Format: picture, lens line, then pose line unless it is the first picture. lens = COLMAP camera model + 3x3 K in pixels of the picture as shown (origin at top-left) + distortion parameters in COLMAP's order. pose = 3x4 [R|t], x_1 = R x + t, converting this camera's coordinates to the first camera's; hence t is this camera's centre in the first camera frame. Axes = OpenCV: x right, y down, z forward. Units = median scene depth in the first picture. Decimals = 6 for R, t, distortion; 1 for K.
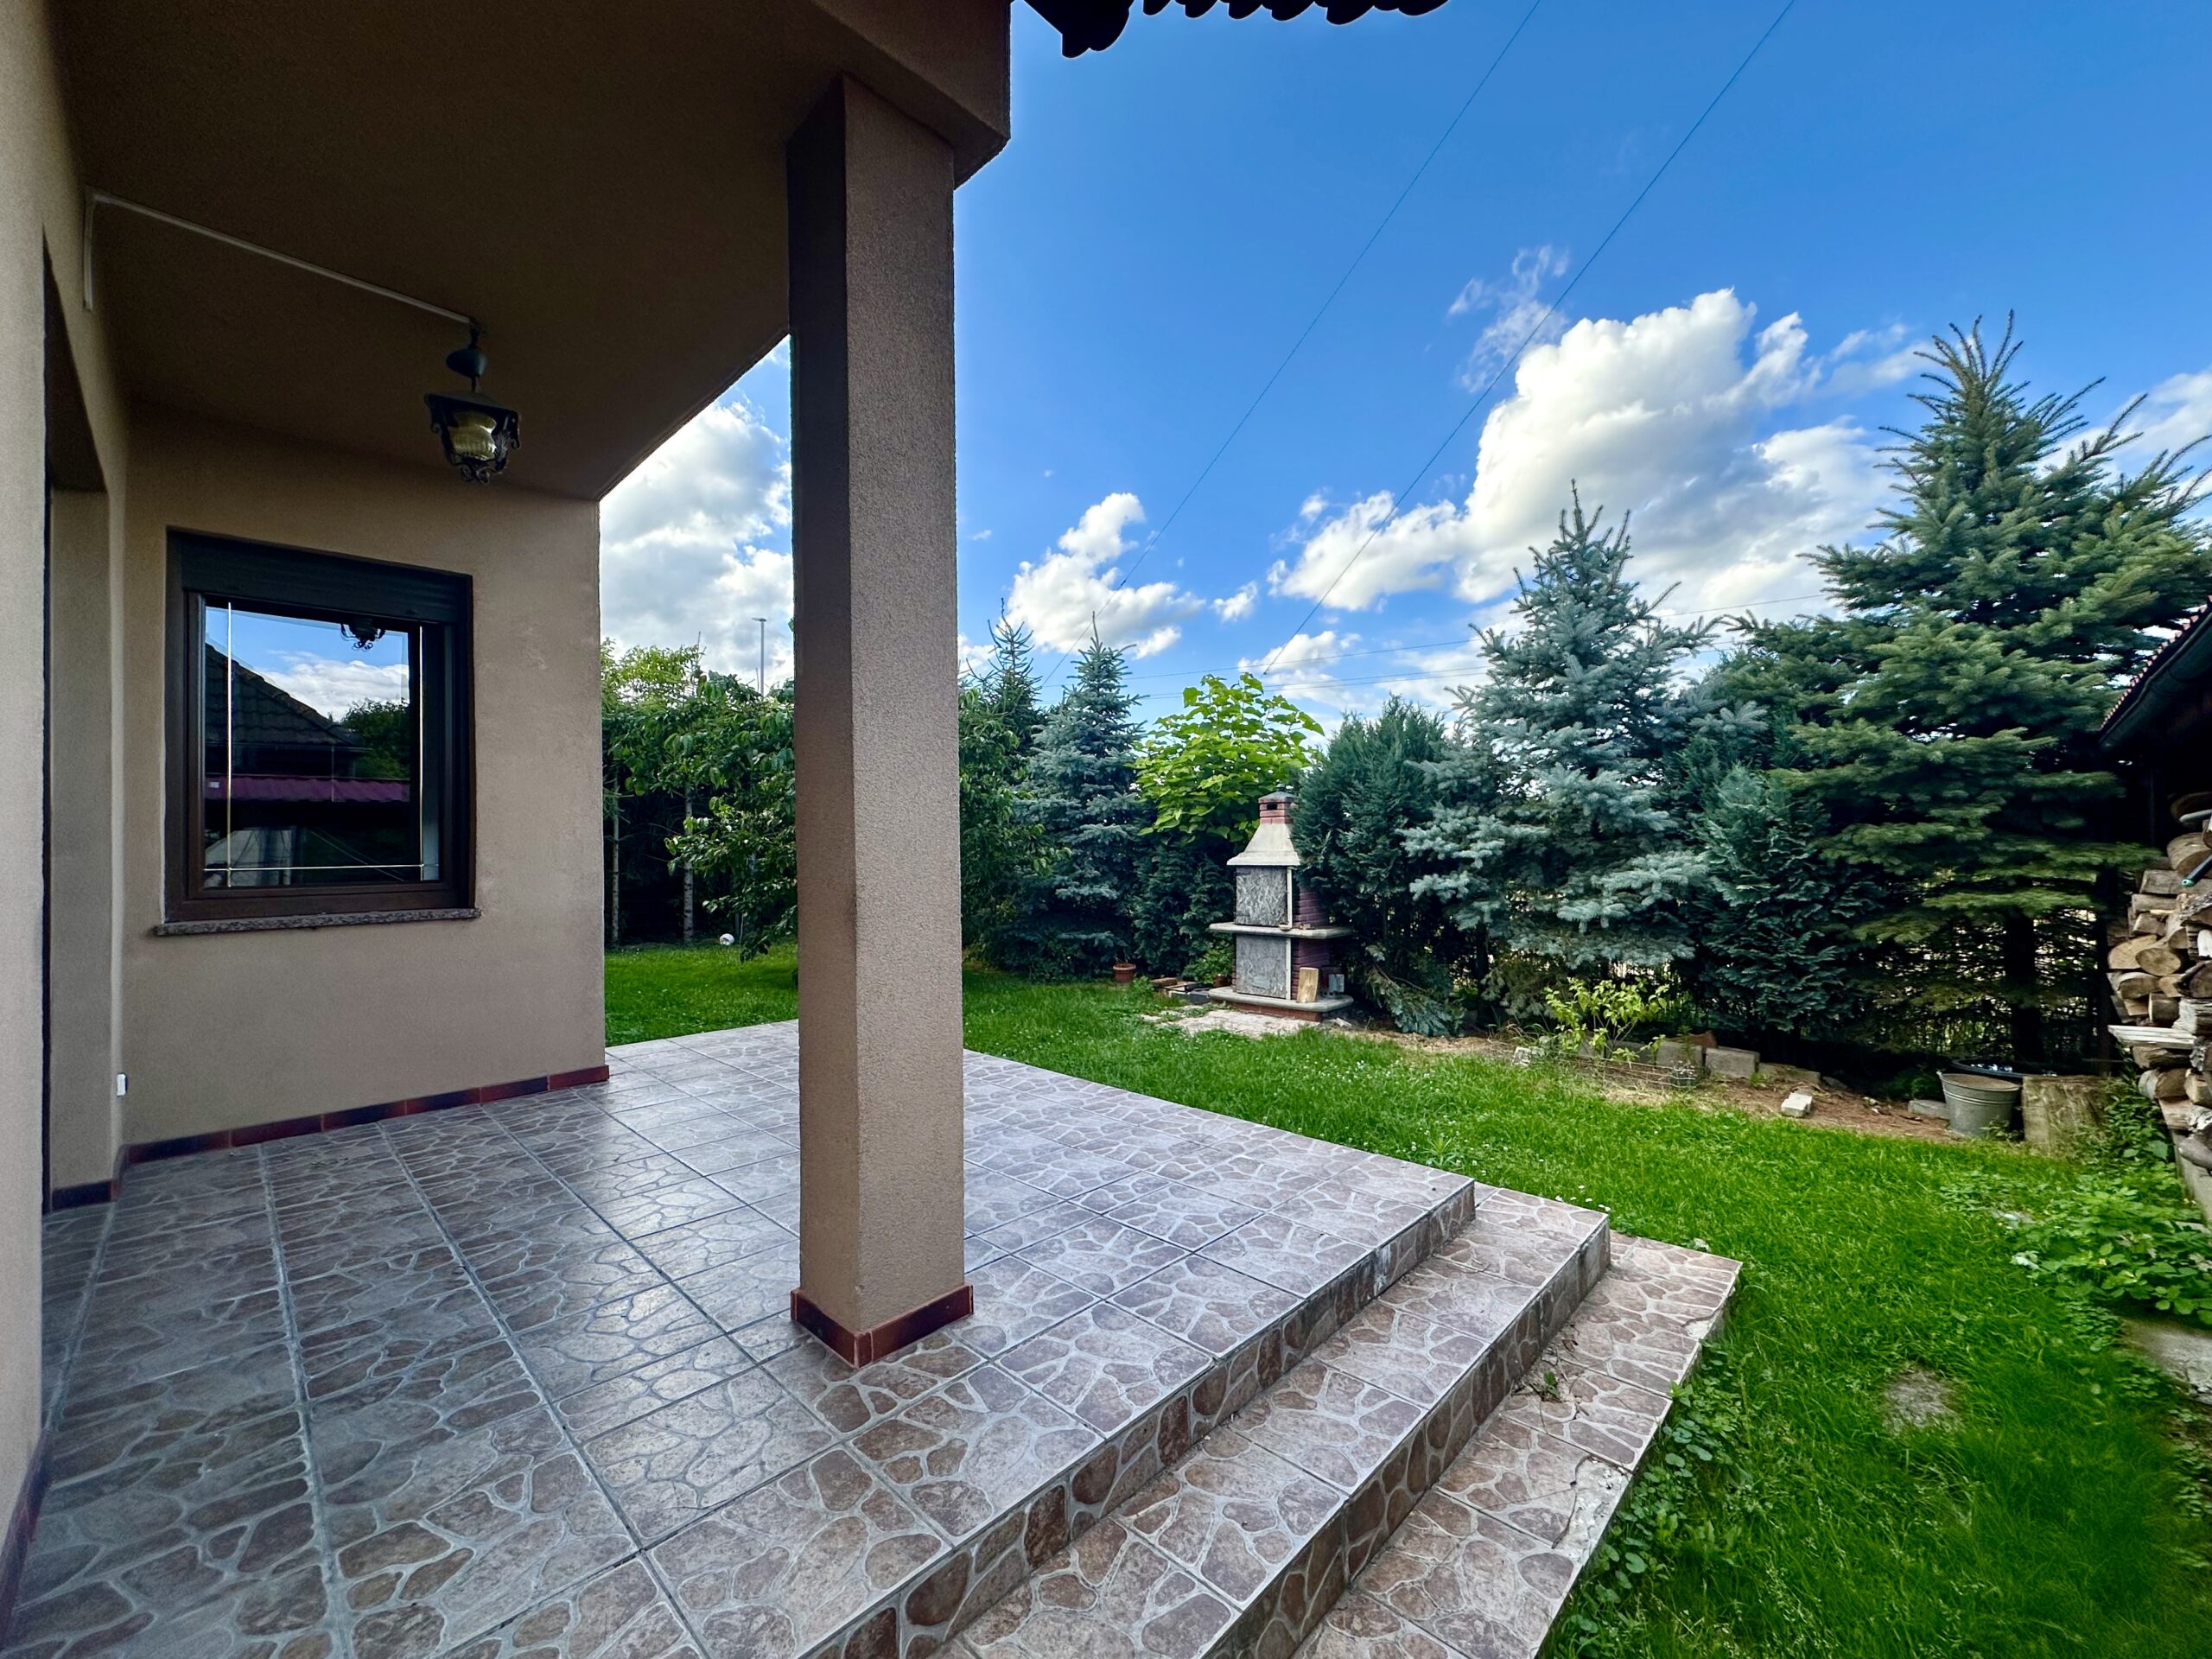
lens RADIAL K [[881.1, 0, 1106.0], [0, 881.1, 829.5], [0, 0, 1]] dist [-0.001465, 0.000408]
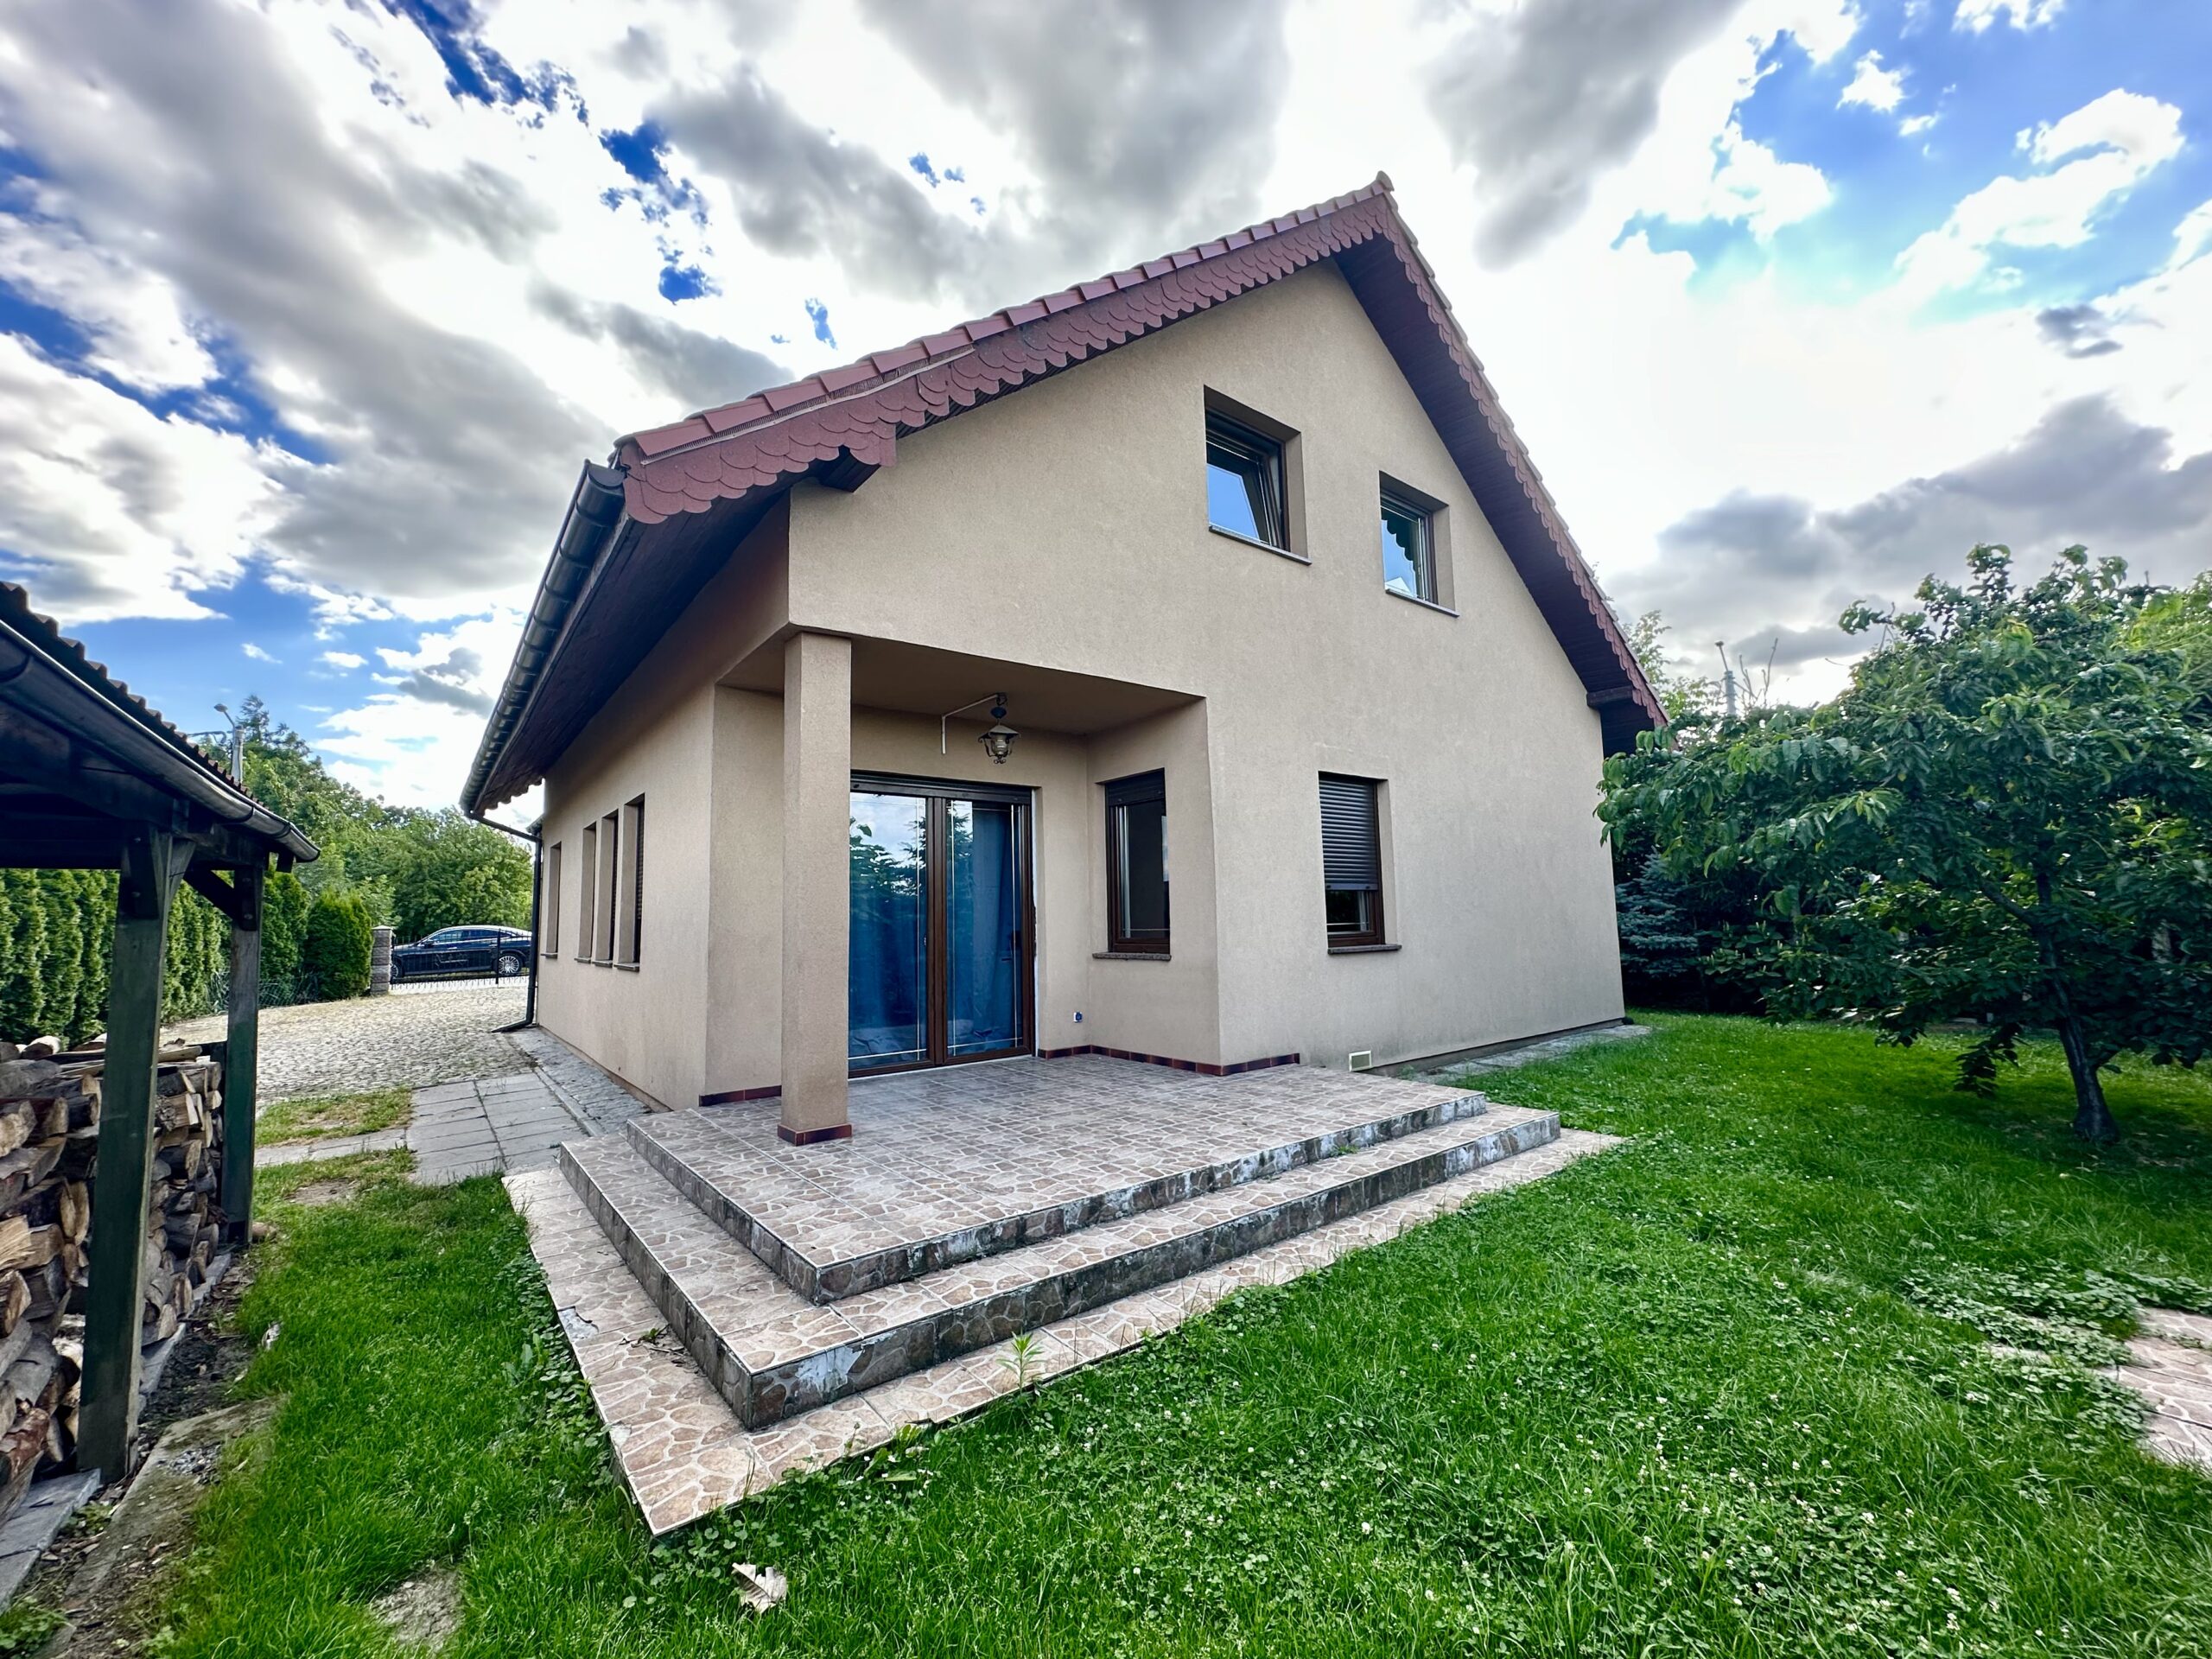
lens RADIAL K [[881.1, 0, 1106.0], [0, 881.1, 829.5], [0, 0, 1]] dist [-0.001465, 0.000408]
pose [[-0.114471, -0.083459, -0.989915, 1.368865], [0.039548, 0.995292, -0.088486, -0.011245], [0.992639, -0.049278, -0.110632, 1.394821]]
